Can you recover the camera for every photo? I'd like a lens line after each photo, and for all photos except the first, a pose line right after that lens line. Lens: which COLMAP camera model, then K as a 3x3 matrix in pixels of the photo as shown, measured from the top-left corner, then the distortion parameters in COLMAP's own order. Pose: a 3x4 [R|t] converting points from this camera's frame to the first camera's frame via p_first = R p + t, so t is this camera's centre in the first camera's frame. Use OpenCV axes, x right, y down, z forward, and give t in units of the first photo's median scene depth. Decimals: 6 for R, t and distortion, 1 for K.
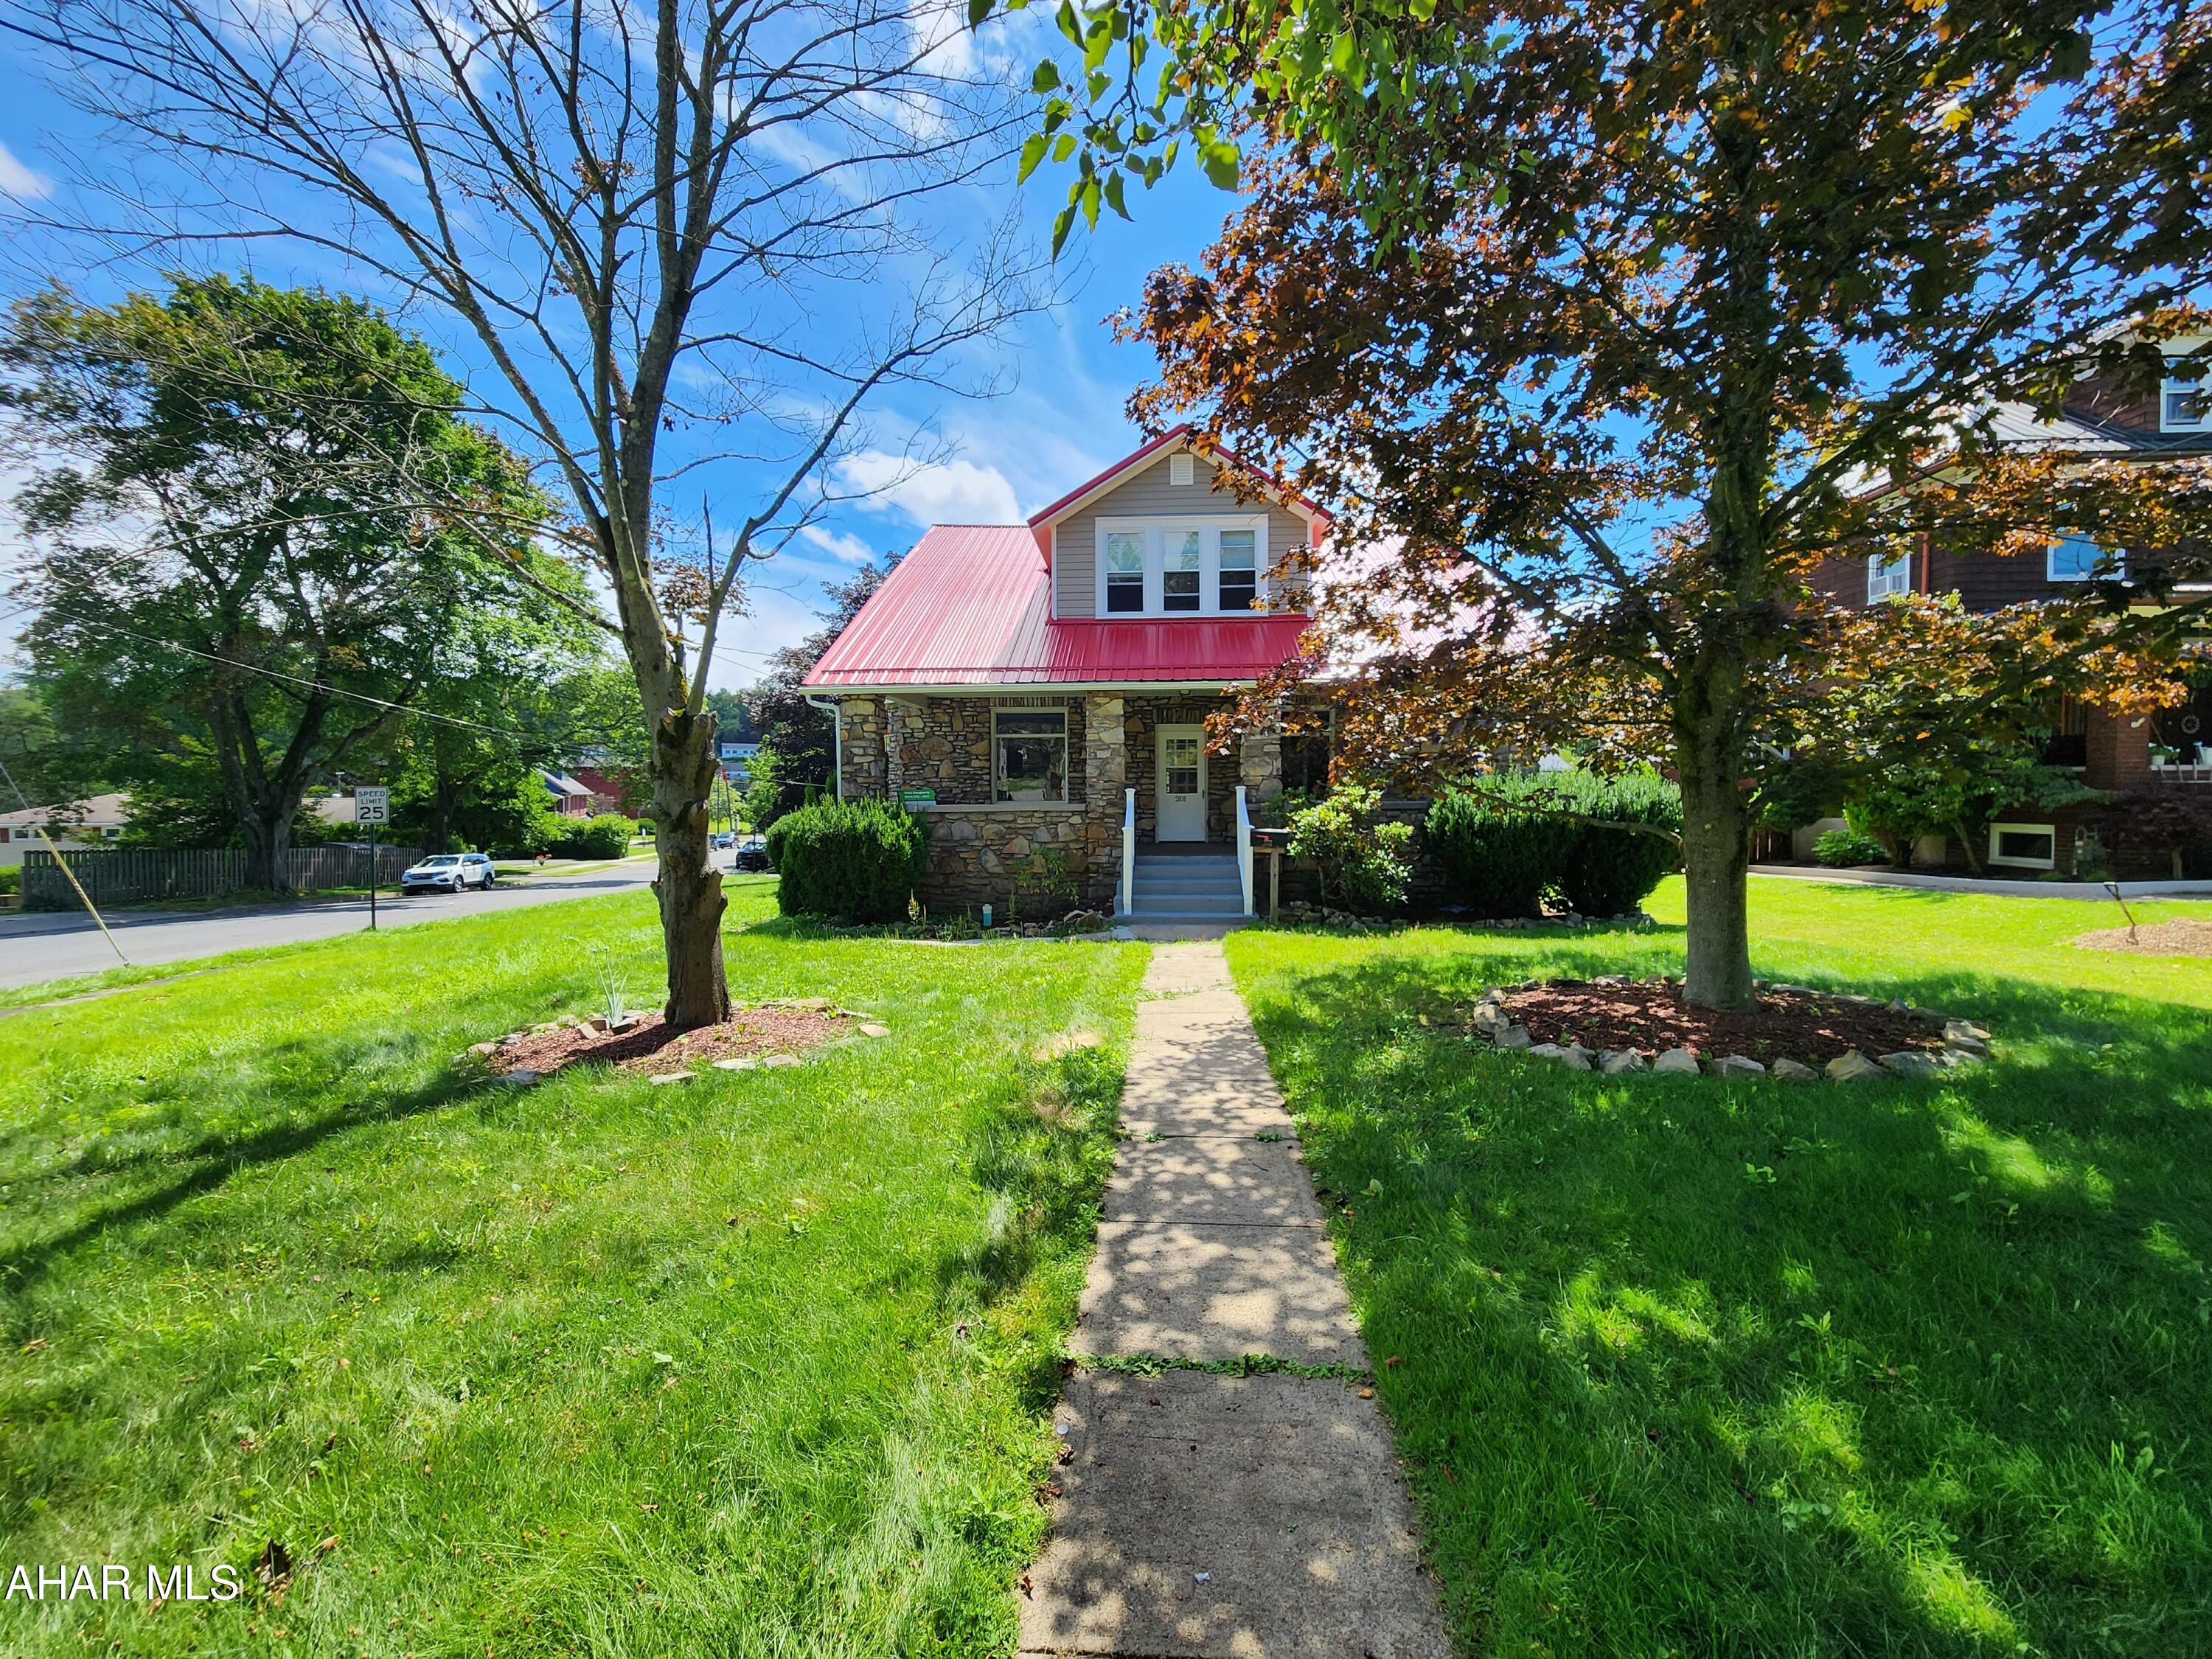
lens RADIAL K [[951.6, 0, 1109.6], [0, 951.6, 812.5], [0, 0, 1]] dist [0.001847, 0.000158]
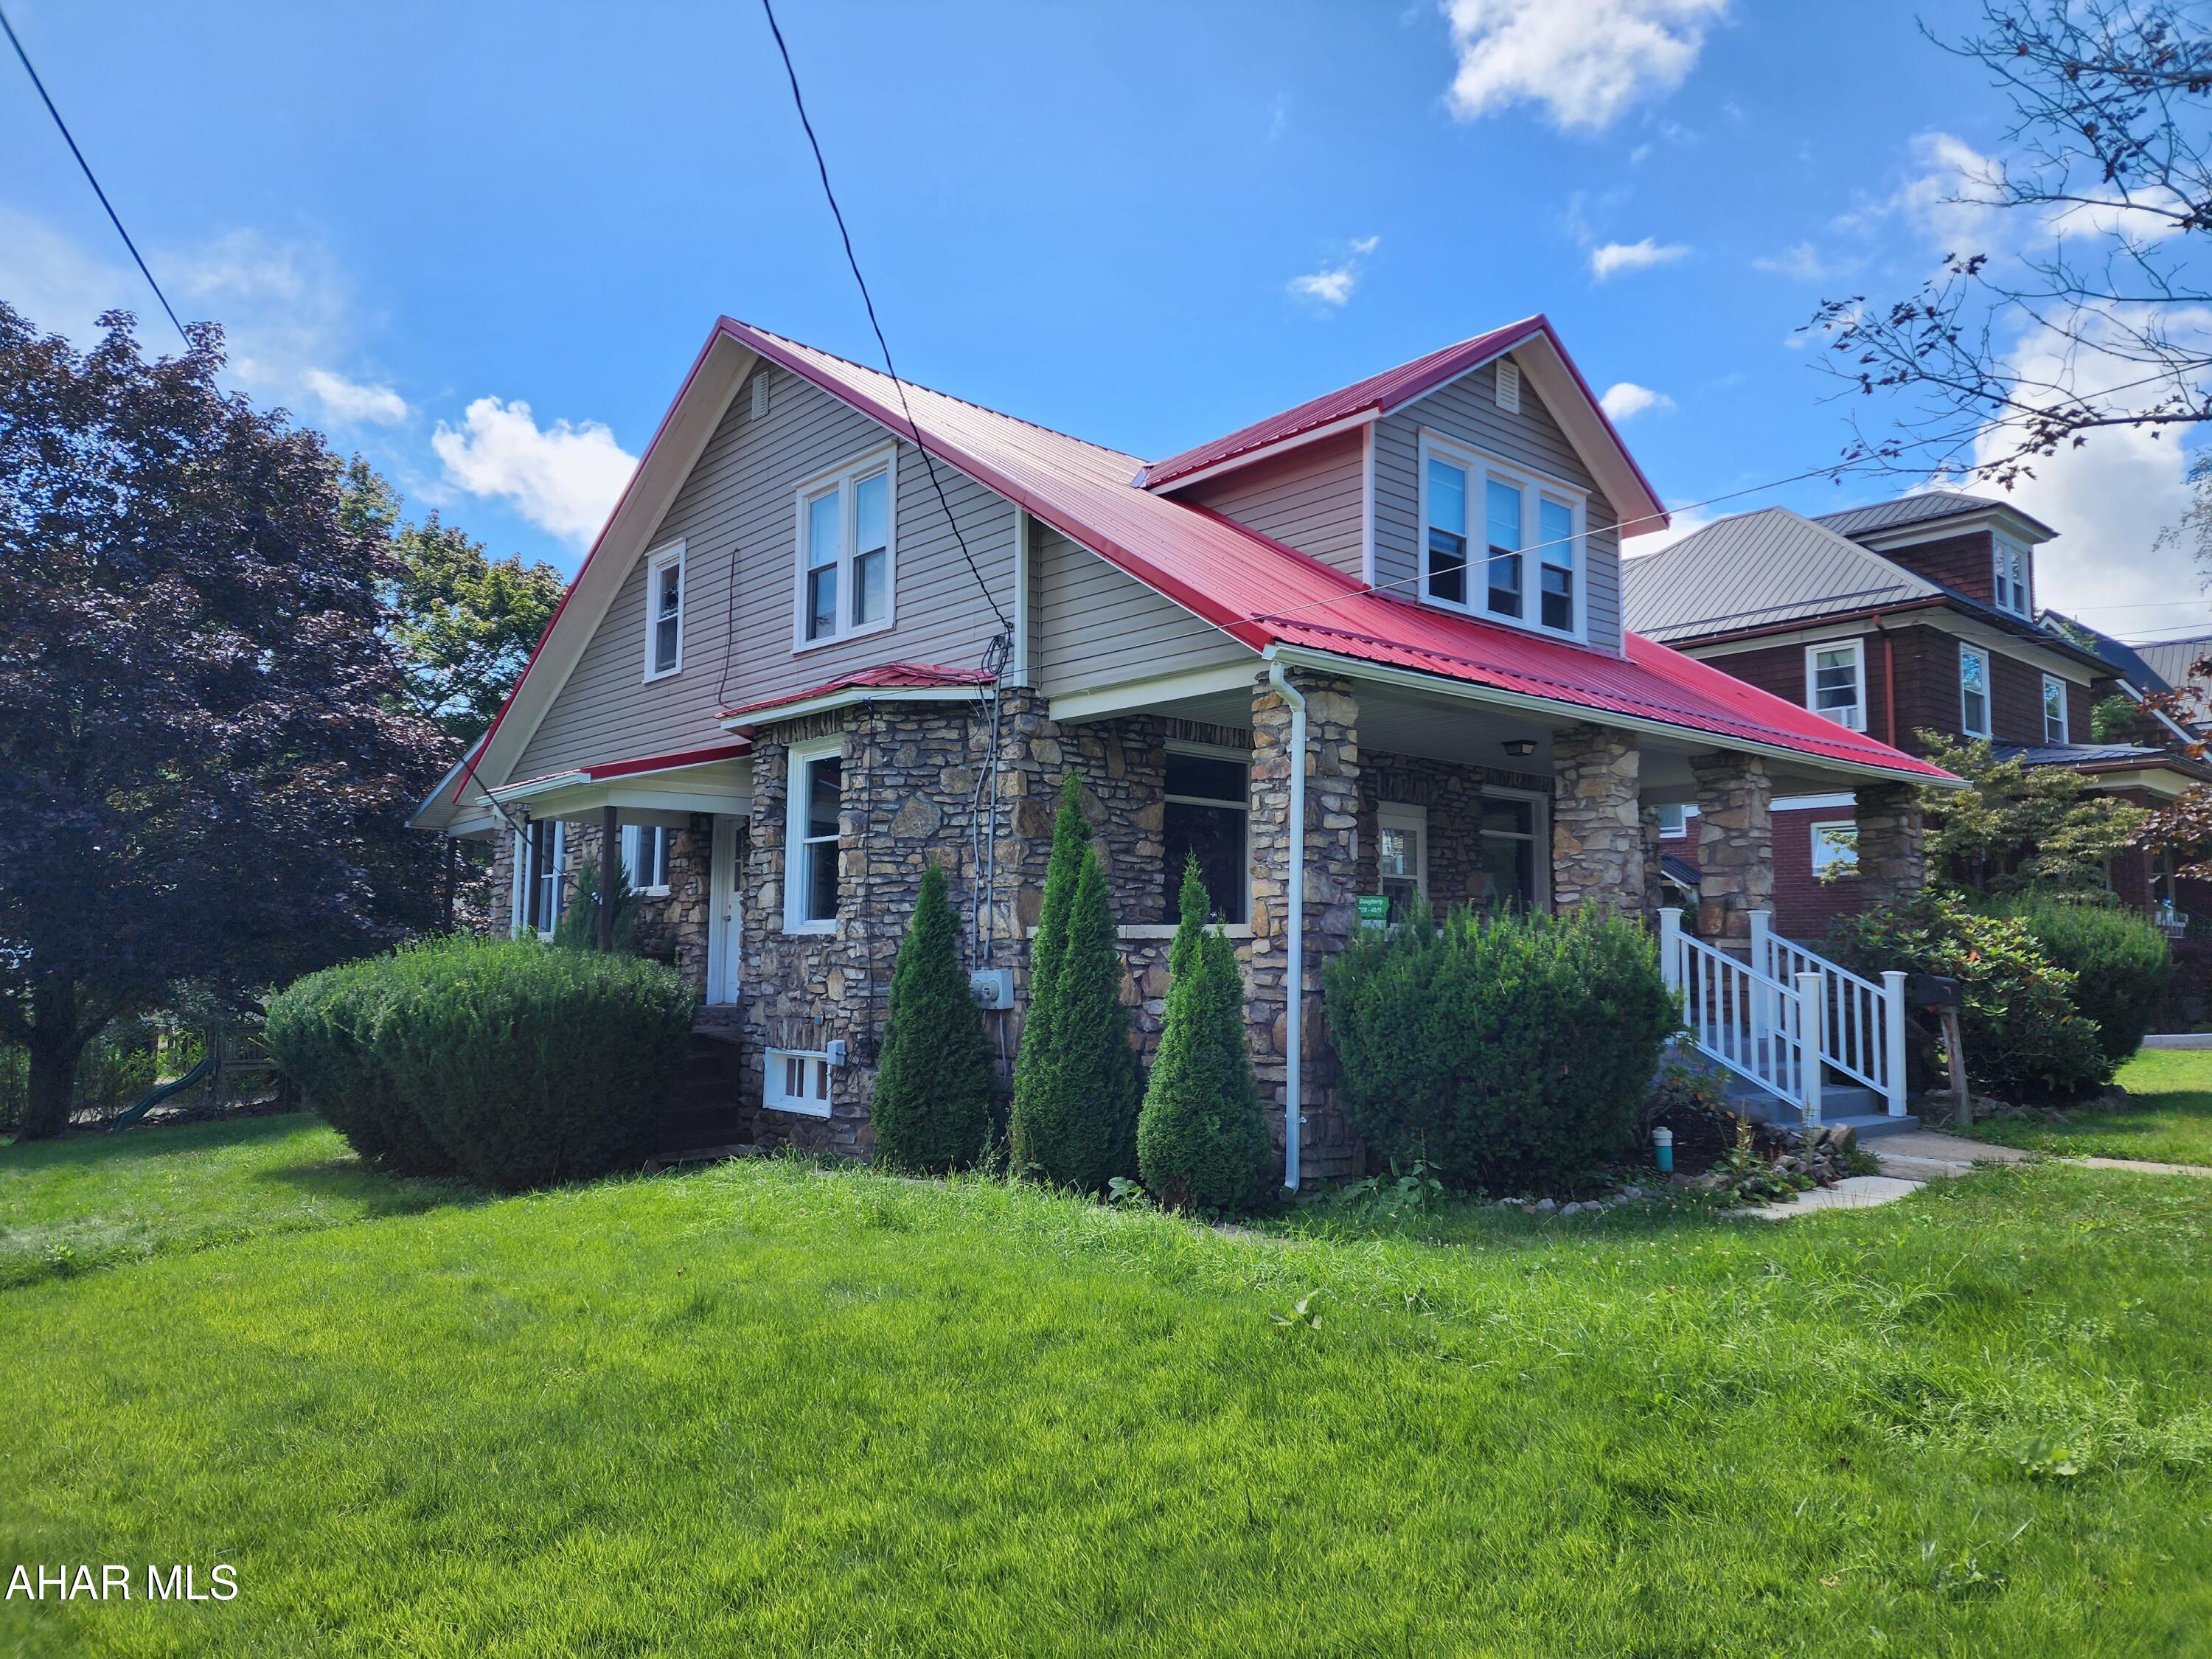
lens RADIAL K [[1483.2, 0, 1105.6], [0, 1483.2, 829.9], [0, 0, 1]] dist [0.010331, 0.000960]
pose [[0.732225, 0.072232, 0.677222, -0.791483], [-0.003821, 0.994780, -0.101971, 0.019187], [-0.681052, 0.072078, 0.728679, 0.547866]]
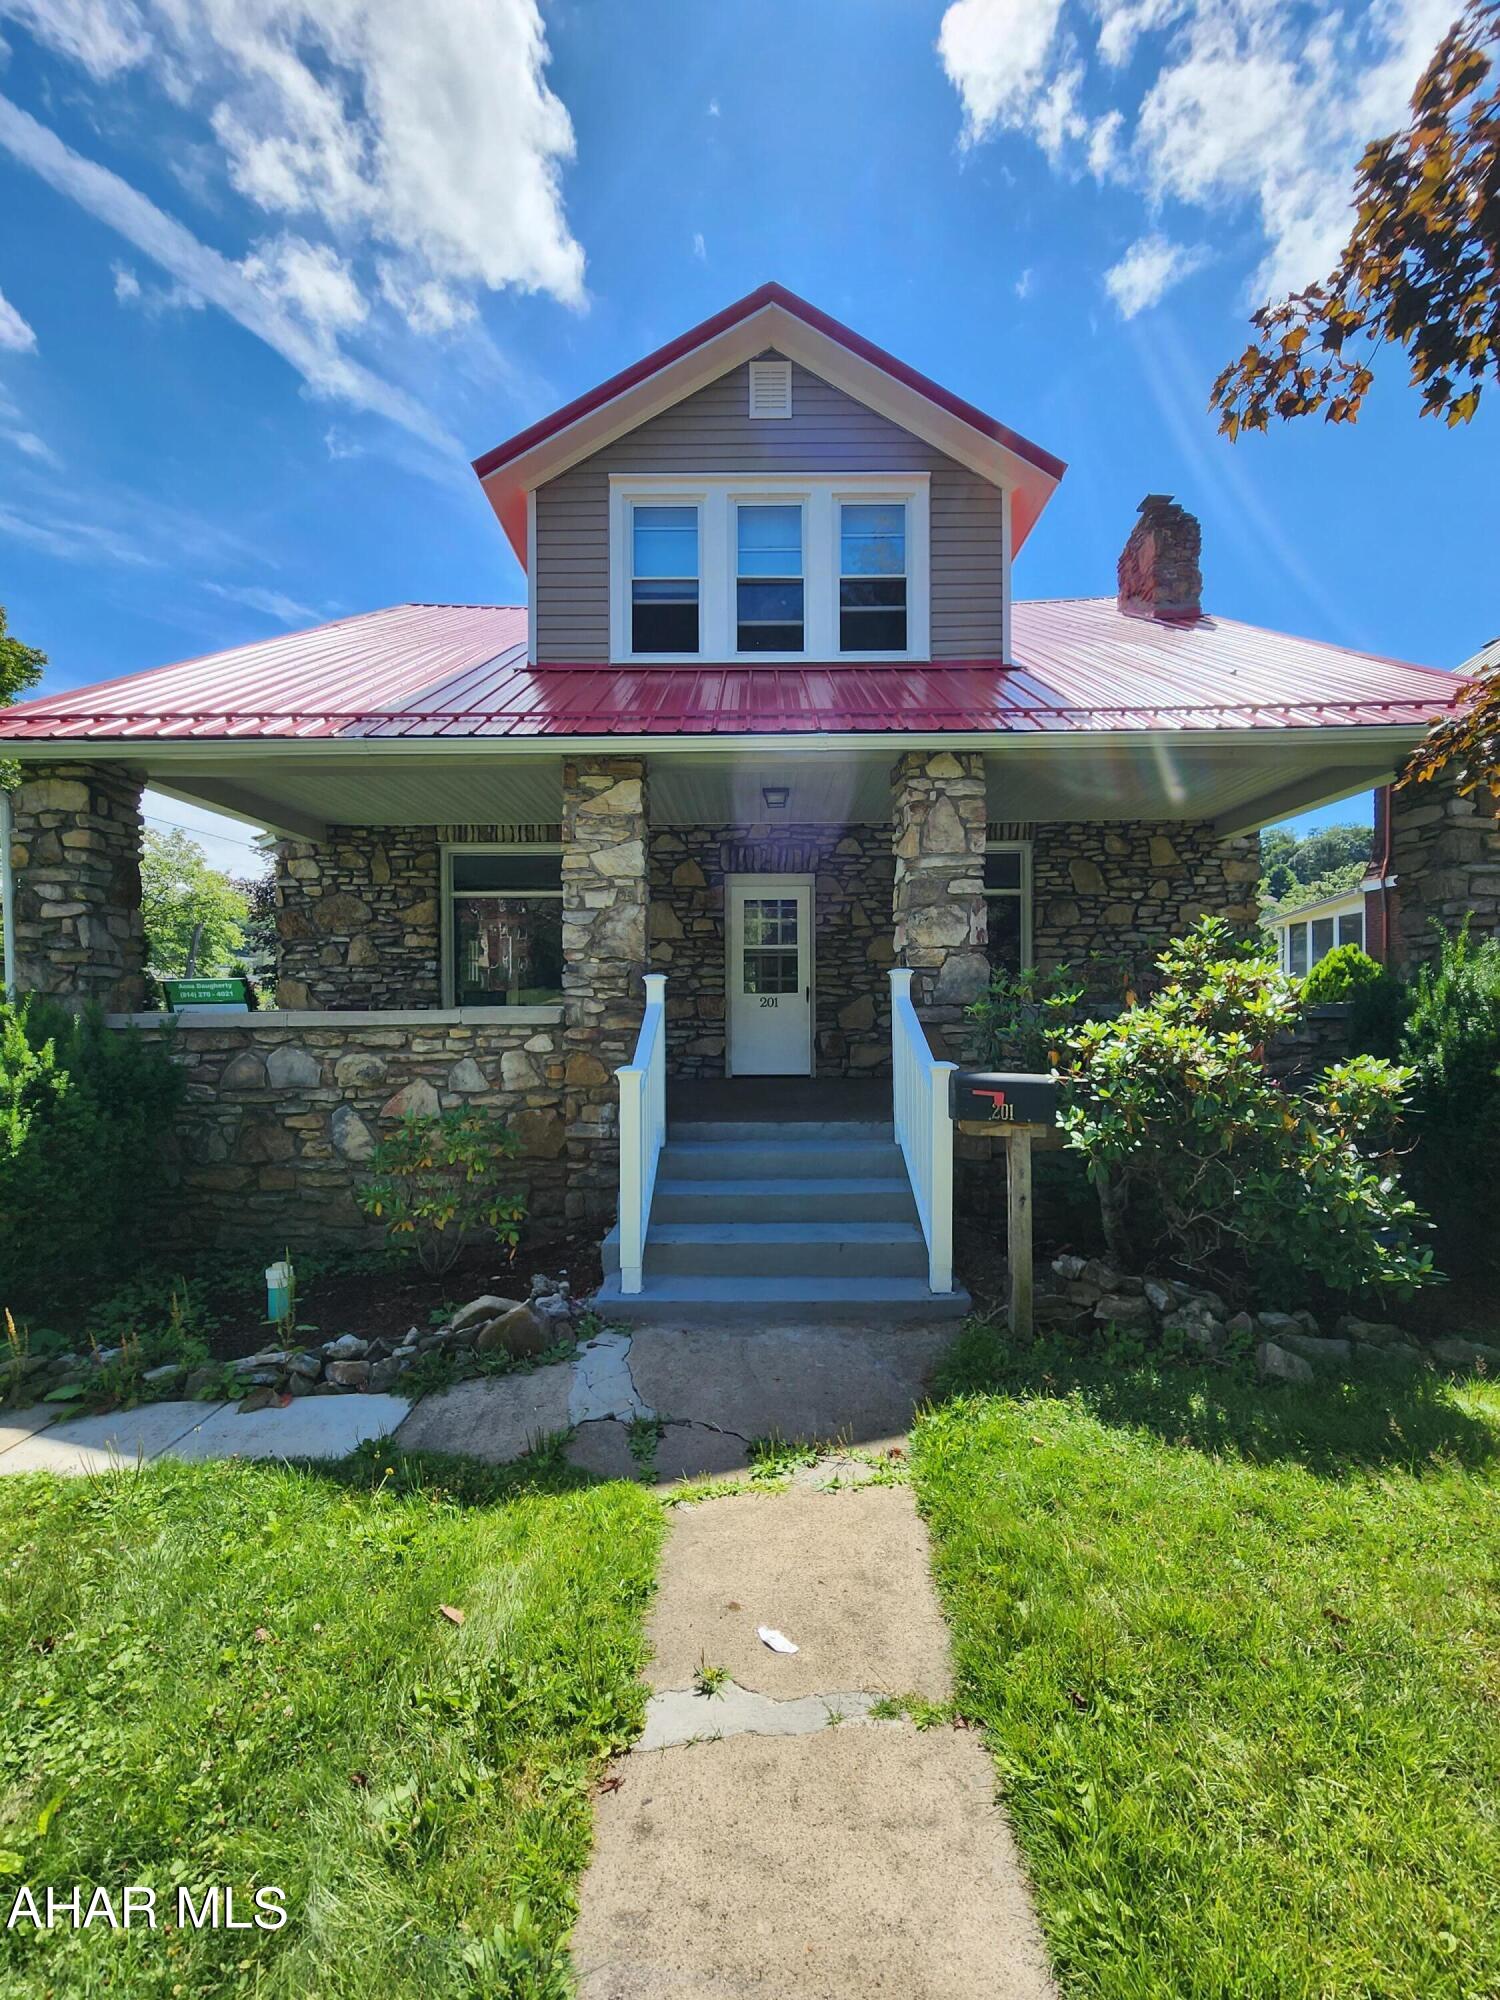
lens RADIAL K [[860.4, 0, 746.2], [0, 860.4, 1009.2], [0, 0, 1]] dist [0.001847, 0.000158]
pose [[0.998978, -0.000845, 0.045191, 0.043612], [0.001555, 0.999876, -0.015677, -0.002360], [-0.045173, 0.015731, 0.998855, 0.563646]]
